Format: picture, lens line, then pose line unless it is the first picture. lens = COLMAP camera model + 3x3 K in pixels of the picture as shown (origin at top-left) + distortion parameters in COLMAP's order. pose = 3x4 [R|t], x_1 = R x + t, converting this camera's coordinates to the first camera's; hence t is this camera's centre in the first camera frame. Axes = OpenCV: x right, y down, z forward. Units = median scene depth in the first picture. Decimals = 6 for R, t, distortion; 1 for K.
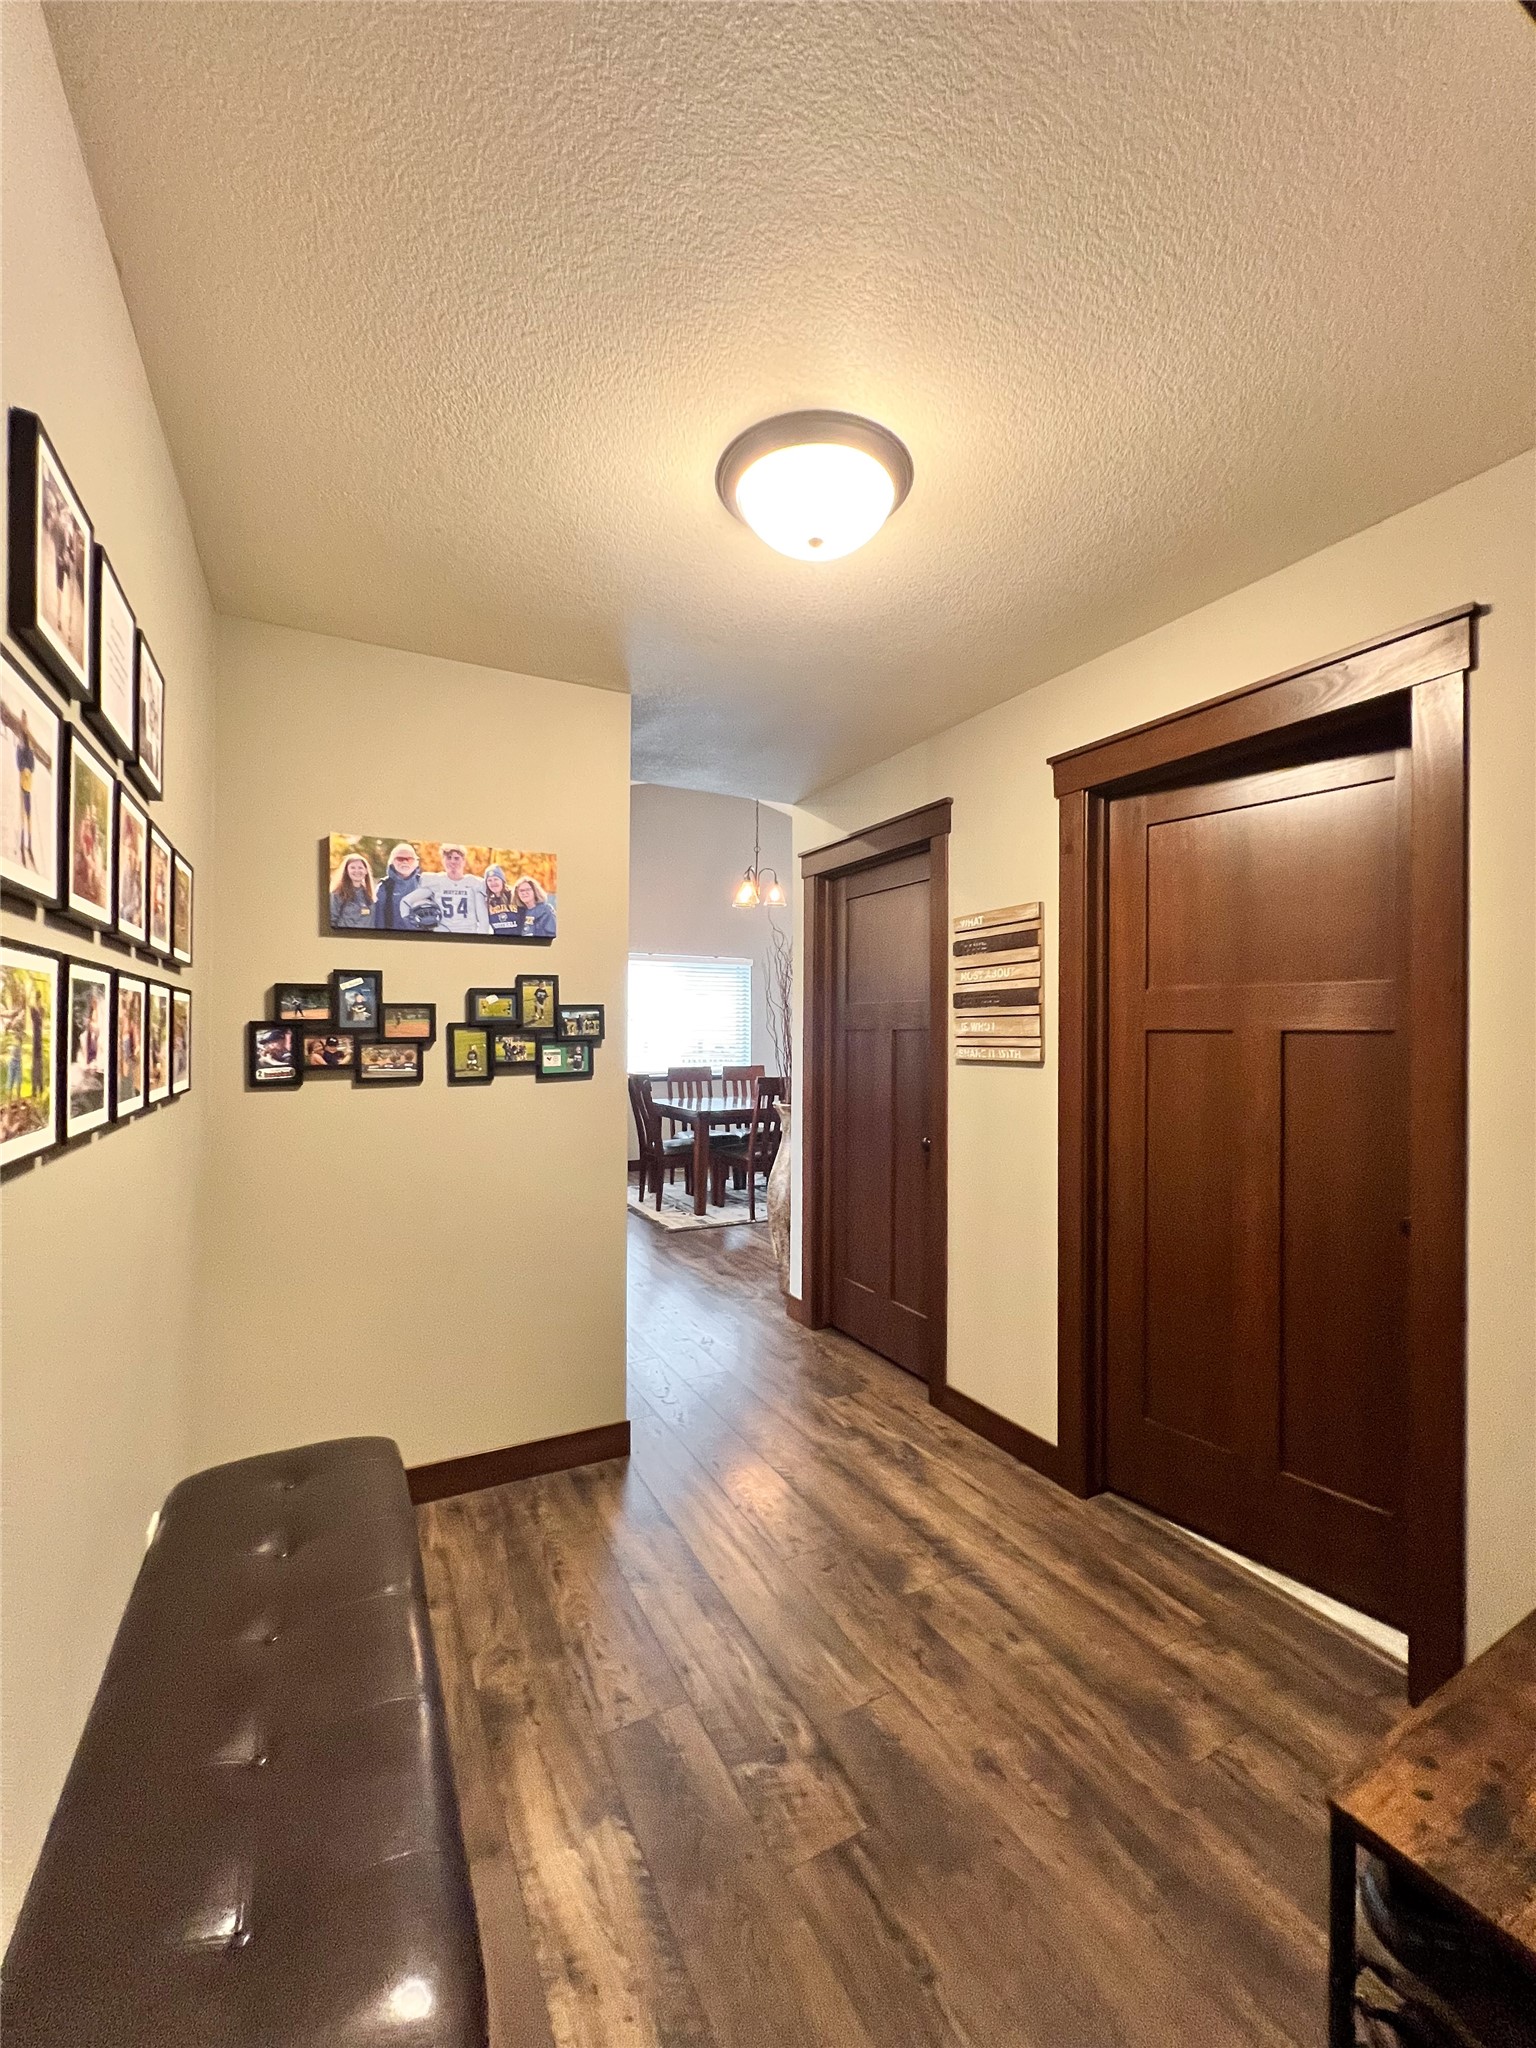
lens RADIAL K [[832.7, 0, 768.0], [0, 832.7, 1024.0], [0, 0, 1]] dist [0.000021, 0.000027]
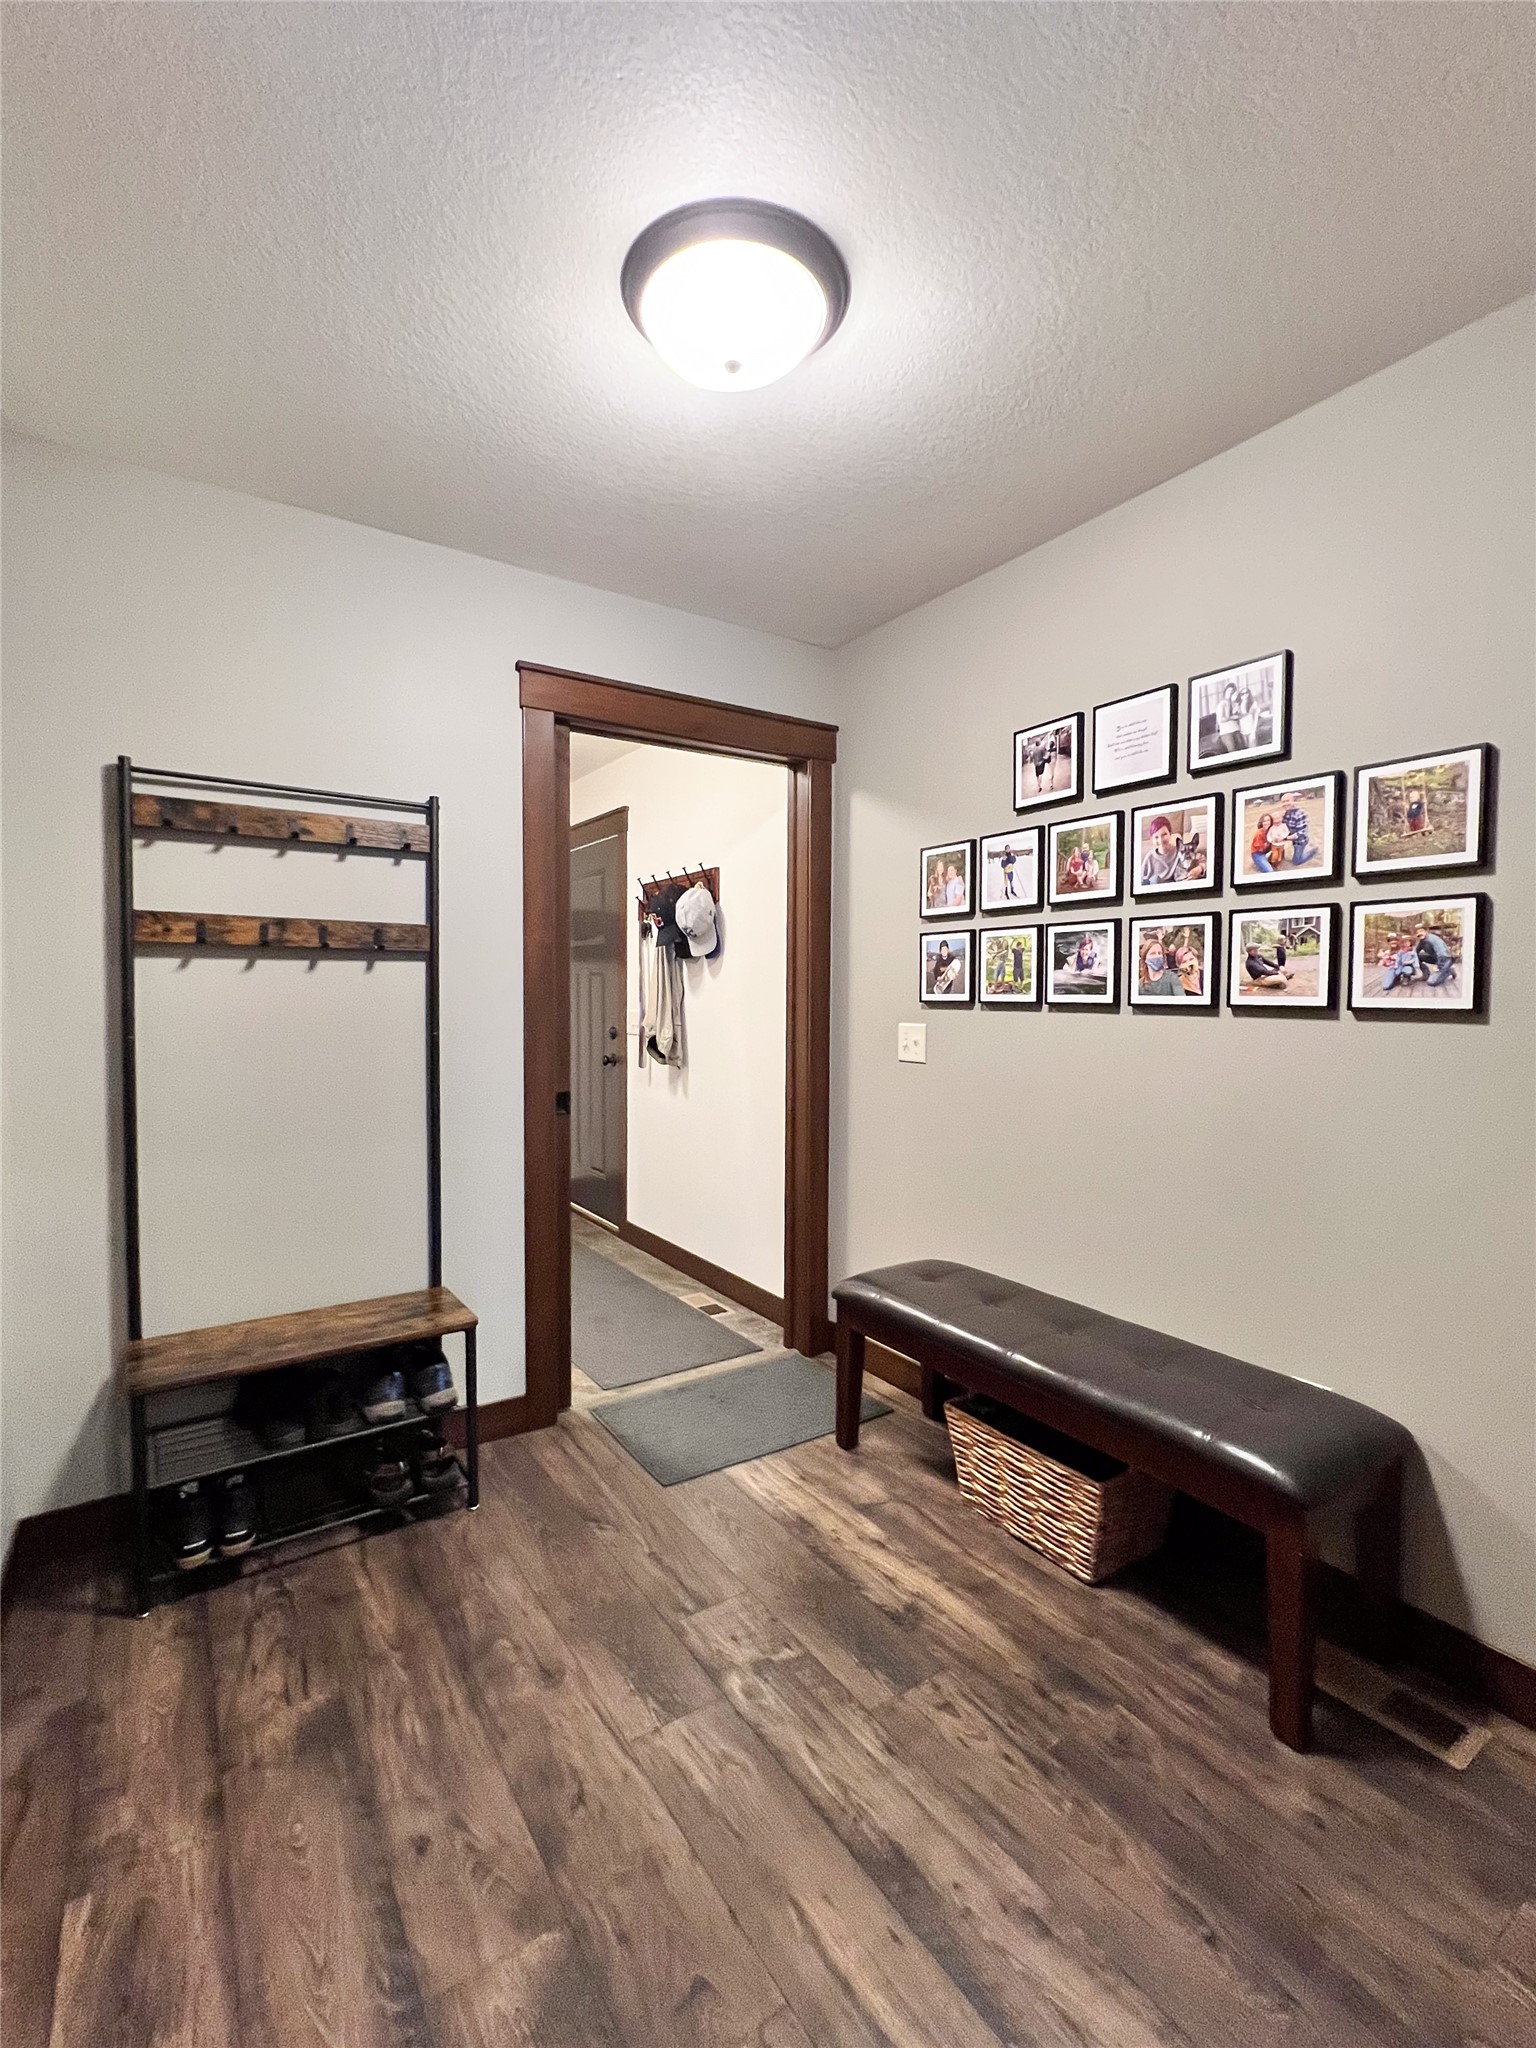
lens RADIAL K [[903.3, 0, 768.0], [0, 903.3, 1024.0], [0, 0, 1]] dist [0.000247, 0.000024]
pose [[-0.994839, -0.005358, -0.101326, 0.110377], [-0.008397, 0.999527, 0.029582, 0.074379], [0.101120, 0.030280, -0.994413, 1.937126]]
